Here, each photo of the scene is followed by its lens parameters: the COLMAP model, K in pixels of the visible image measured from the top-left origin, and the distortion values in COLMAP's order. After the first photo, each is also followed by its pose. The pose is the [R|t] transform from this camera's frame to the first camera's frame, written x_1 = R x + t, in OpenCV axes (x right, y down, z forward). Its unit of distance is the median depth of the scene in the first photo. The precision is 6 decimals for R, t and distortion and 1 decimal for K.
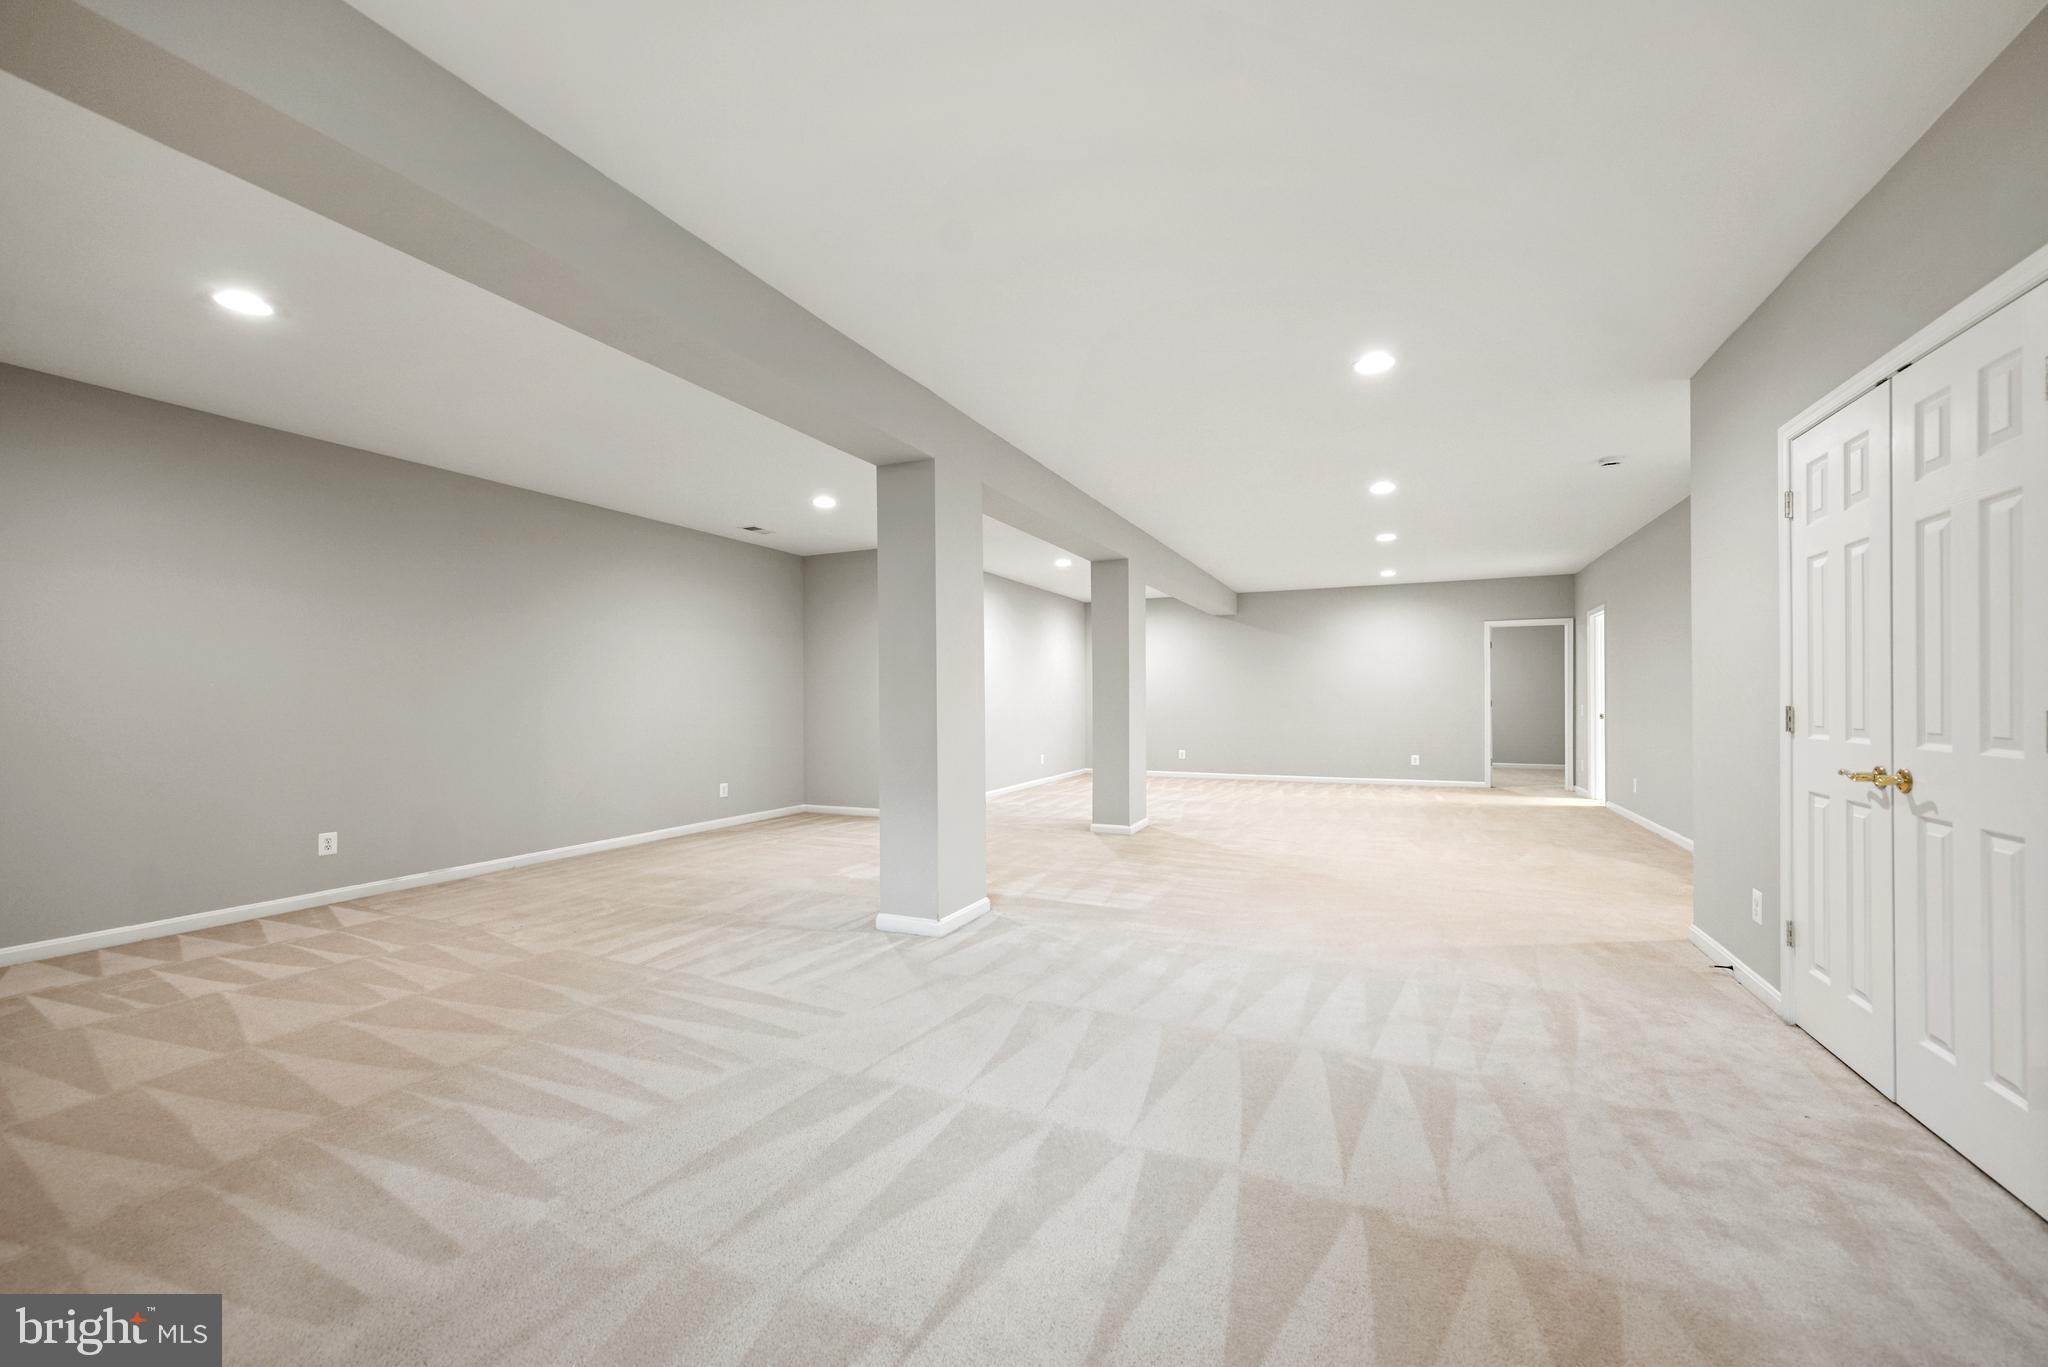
lens RADIAL K [[813.8, 0, 1022.9], [0, 813.8, 689.5], [0, 0, 1]] dist [-0.002752, 0.000394]
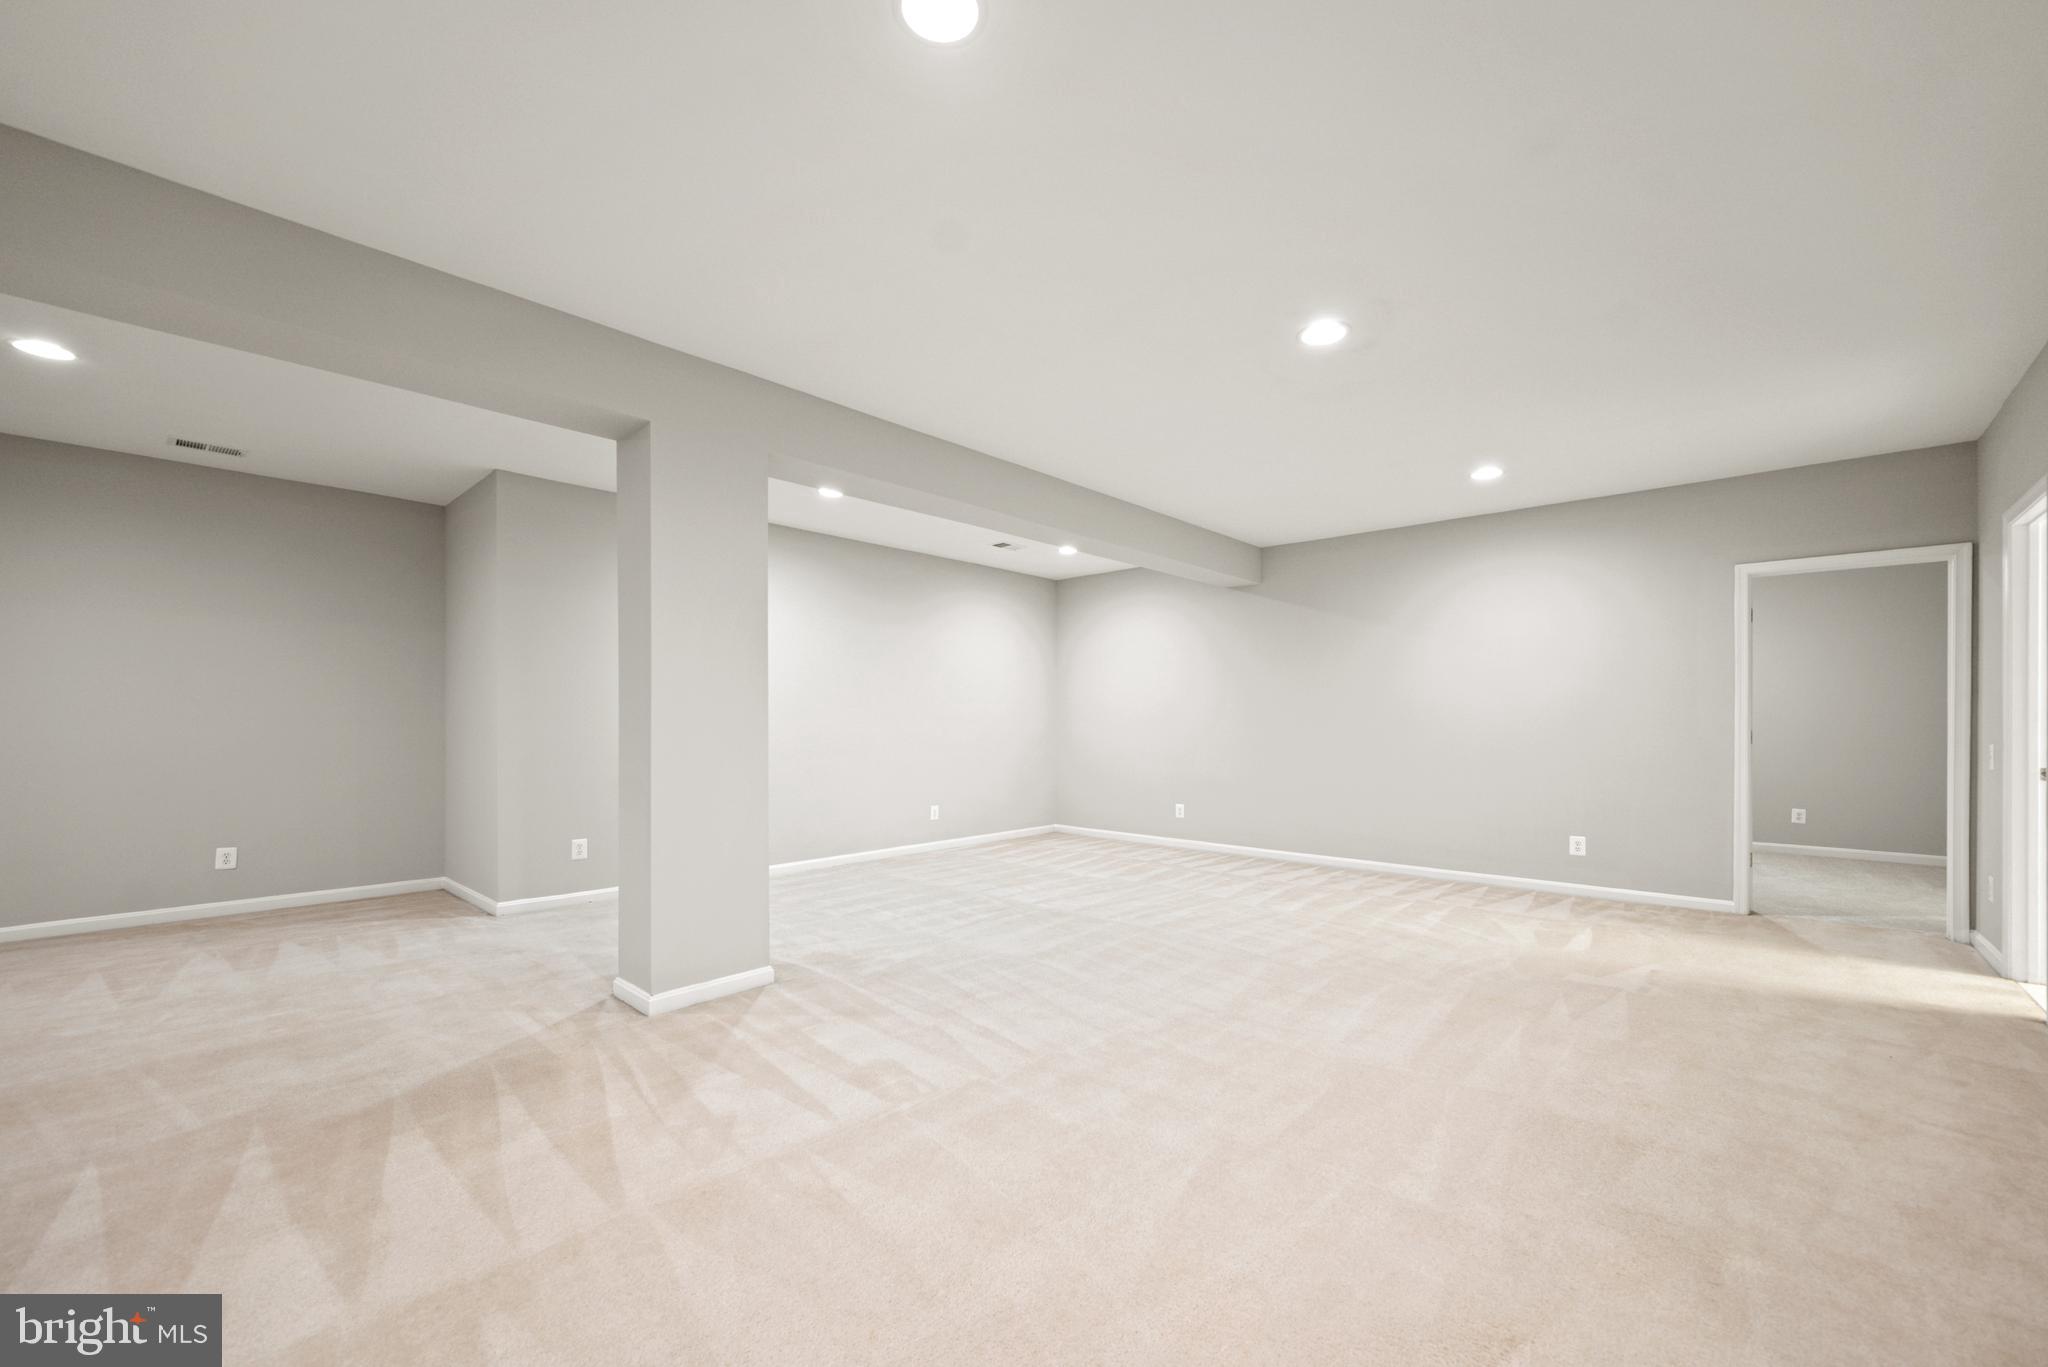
lens RADIAL K [[813.8, 0, 1036.8], [0, 813.8, 717.0], [0, 0, 1]] dist [-0.002752, 0.000394]
pose [[0.952230, 0.003944, -0.305358, 0.331632], [-0.002923, 0.999989, 0.003800, 0.004797], [0.305369, -0.002725, 0.952230, 0.430766]]
